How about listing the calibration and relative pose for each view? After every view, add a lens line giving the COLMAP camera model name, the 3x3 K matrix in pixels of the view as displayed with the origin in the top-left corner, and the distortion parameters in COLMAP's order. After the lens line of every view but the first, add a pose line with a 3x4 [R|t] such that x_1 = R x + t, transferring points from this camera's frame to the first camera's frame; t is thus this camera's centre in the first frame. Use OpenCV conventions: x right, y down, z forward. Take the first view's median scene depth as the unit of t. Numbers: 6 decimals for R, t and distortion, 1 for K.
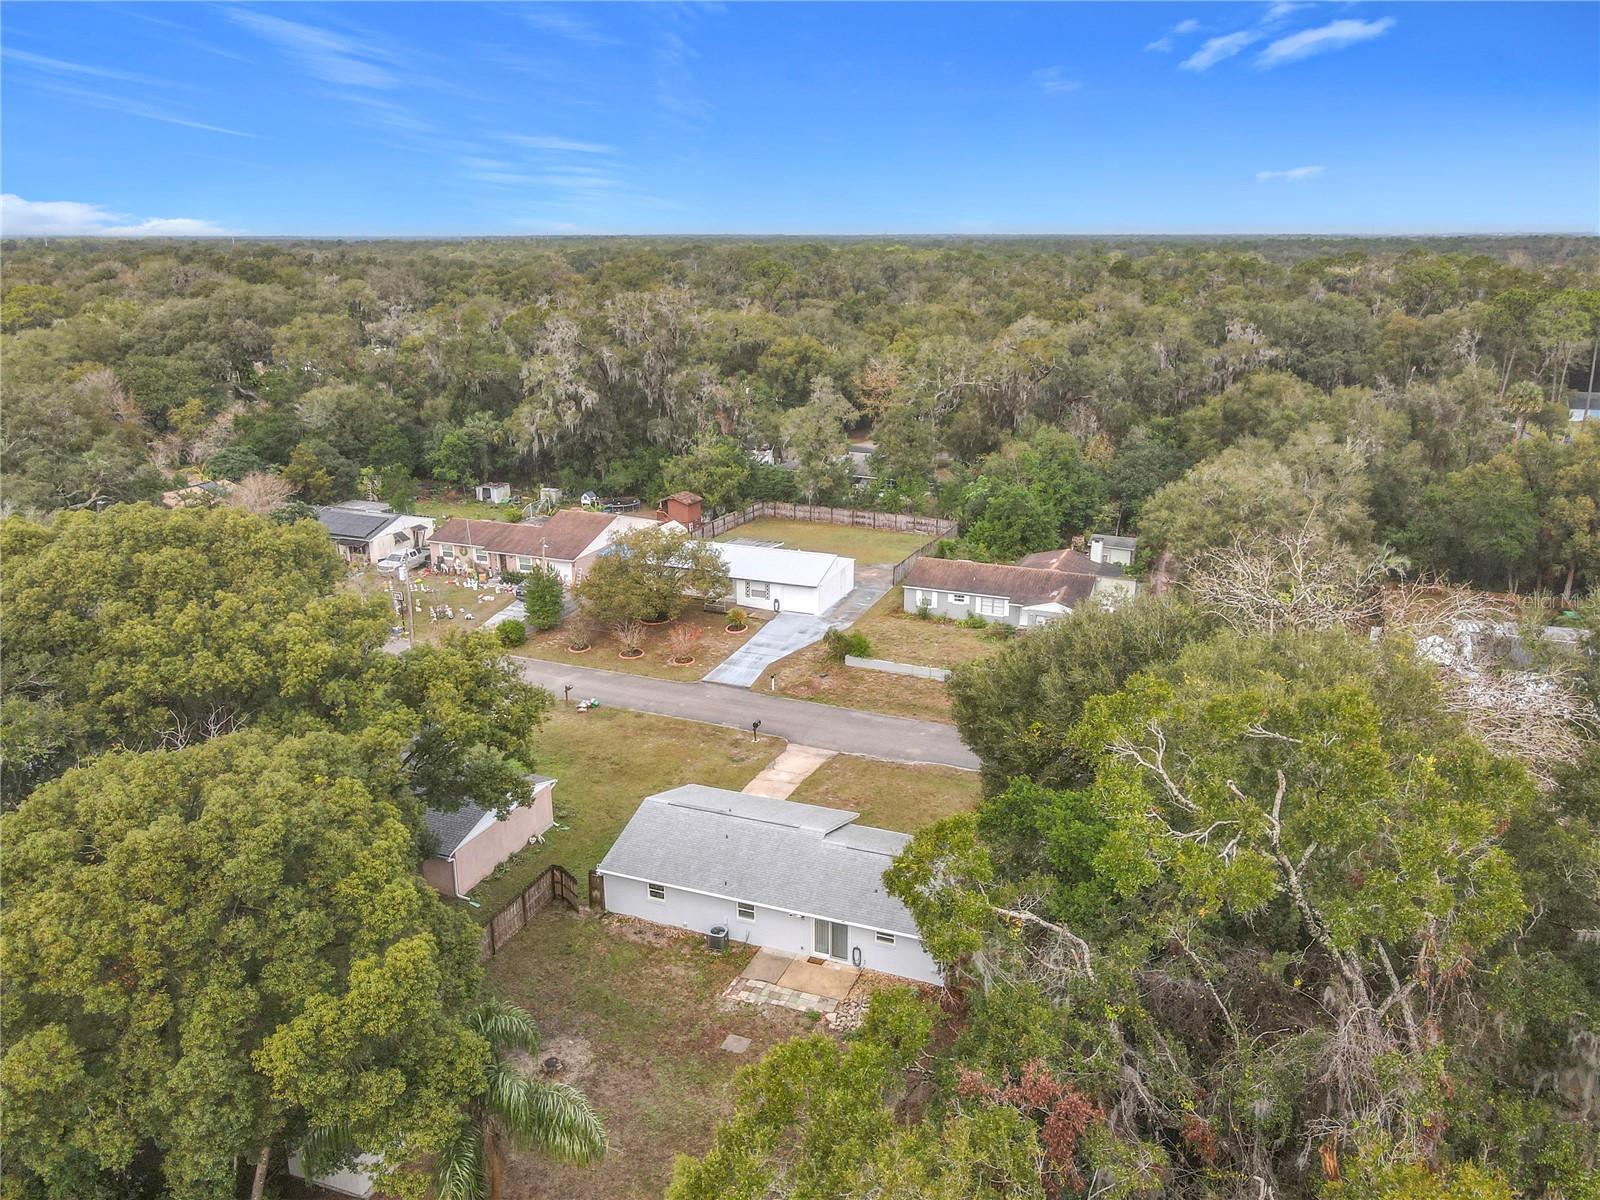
lens RADIAL K [[1185.3, 0, 812.3], [0, 1185.3, 605.7], [0, 0, 1]] dist [-0.000883, 0.049777]
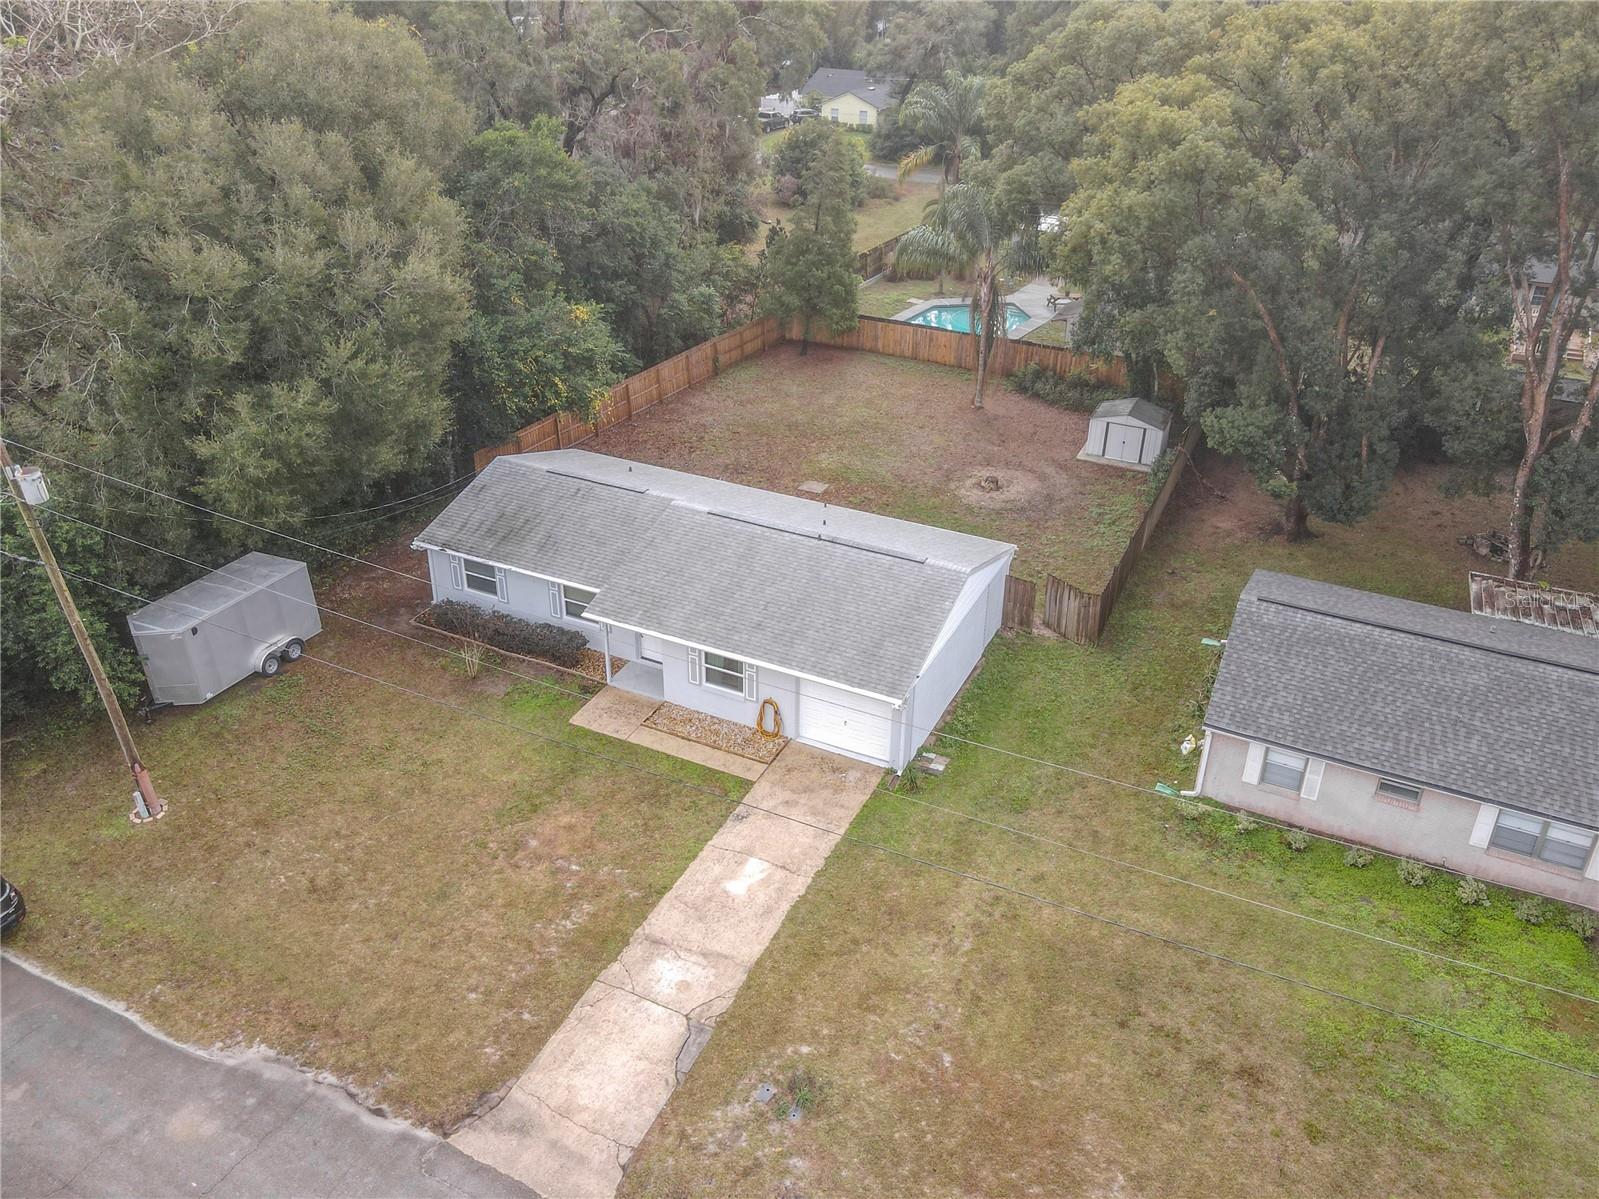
lens RADIAL K [[1191.3, 0, 811.1], [0, 1191.3, 572.6], [0, 0, 1]] dist [0.009350, 0.006021]
pose [[-0.997227, -0.047382, 0.057389, -0.107960], [0.007604, 0.702225, 0.711914, -0.255167], [-0.074032, 0.710377, -0.699917, 1.537725]]
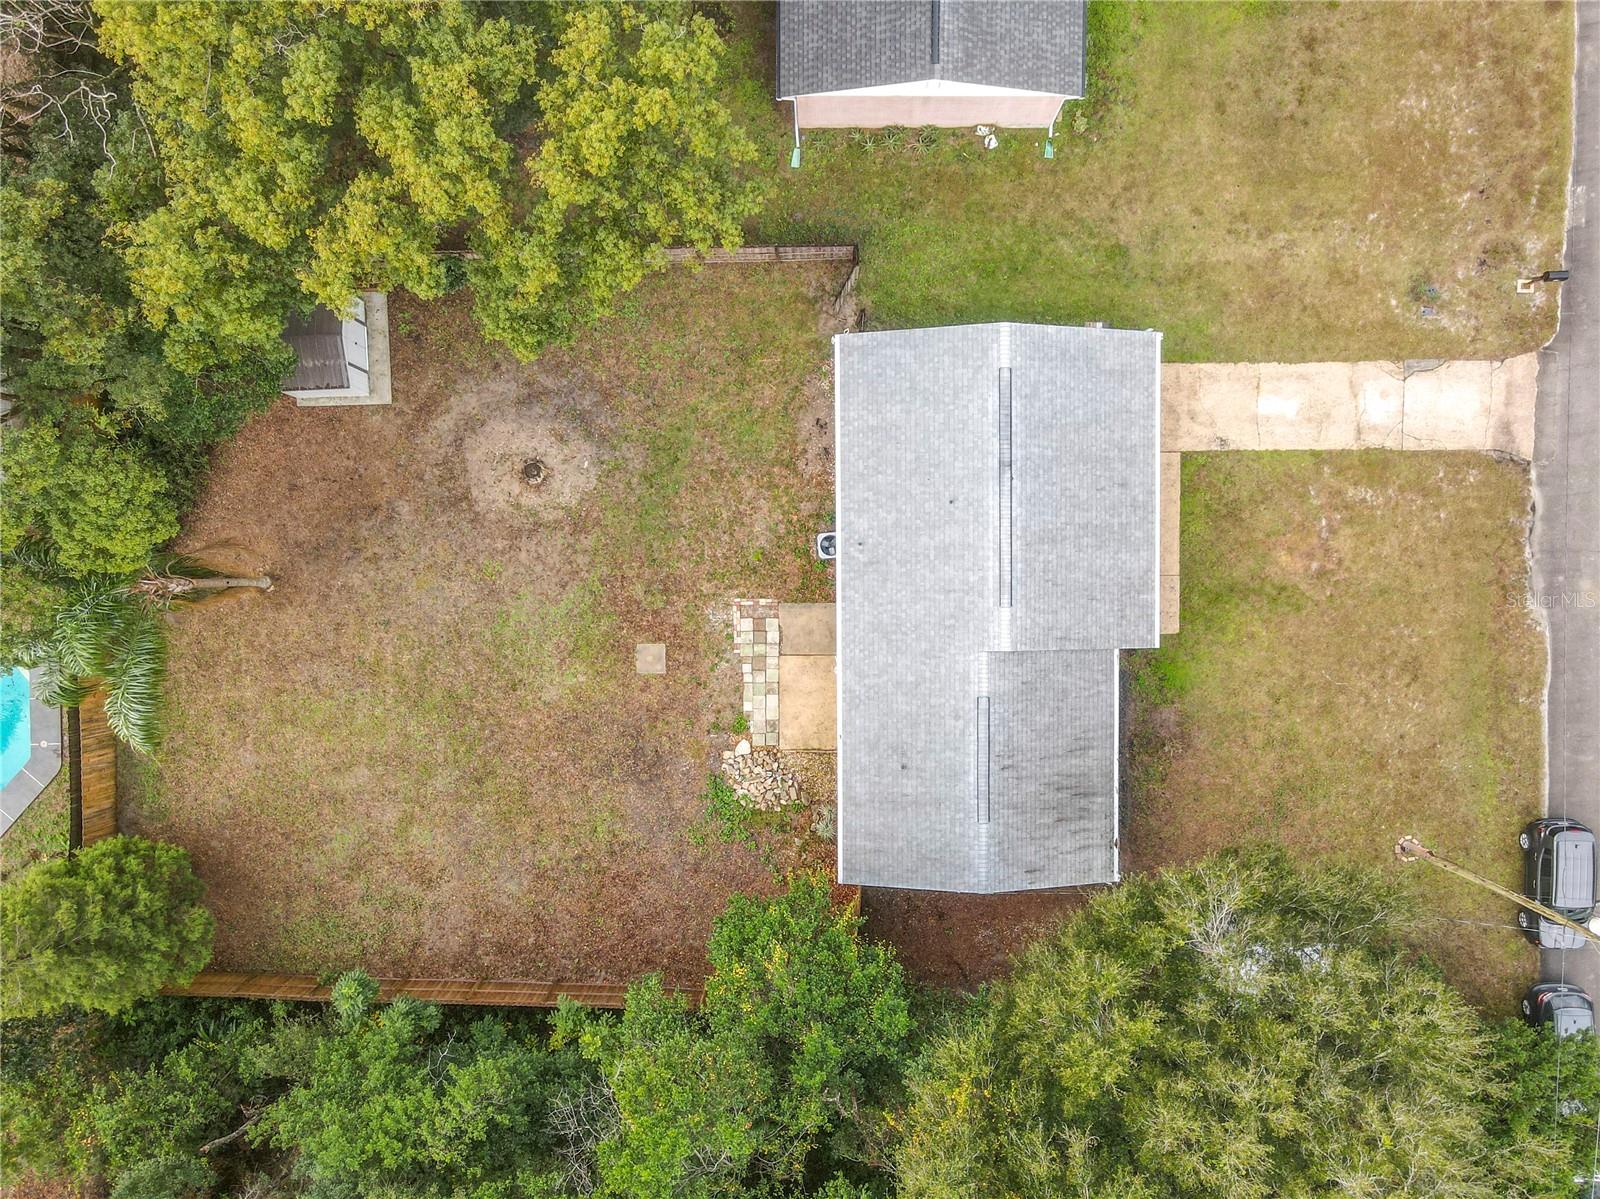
lens RADIAL K [[1185.3, 0, 812.3], [0, 1185.3, 605.2], [0, 0, 1]] dist [-0.000883, 0.049777]
pose [[0.373155, 0.927088, 0.035535, -0.075683], [-0.275407, 0.074114, 0.958466, -0.393707], [0.885949, -0.367444, 0.282983, 0.774372]]
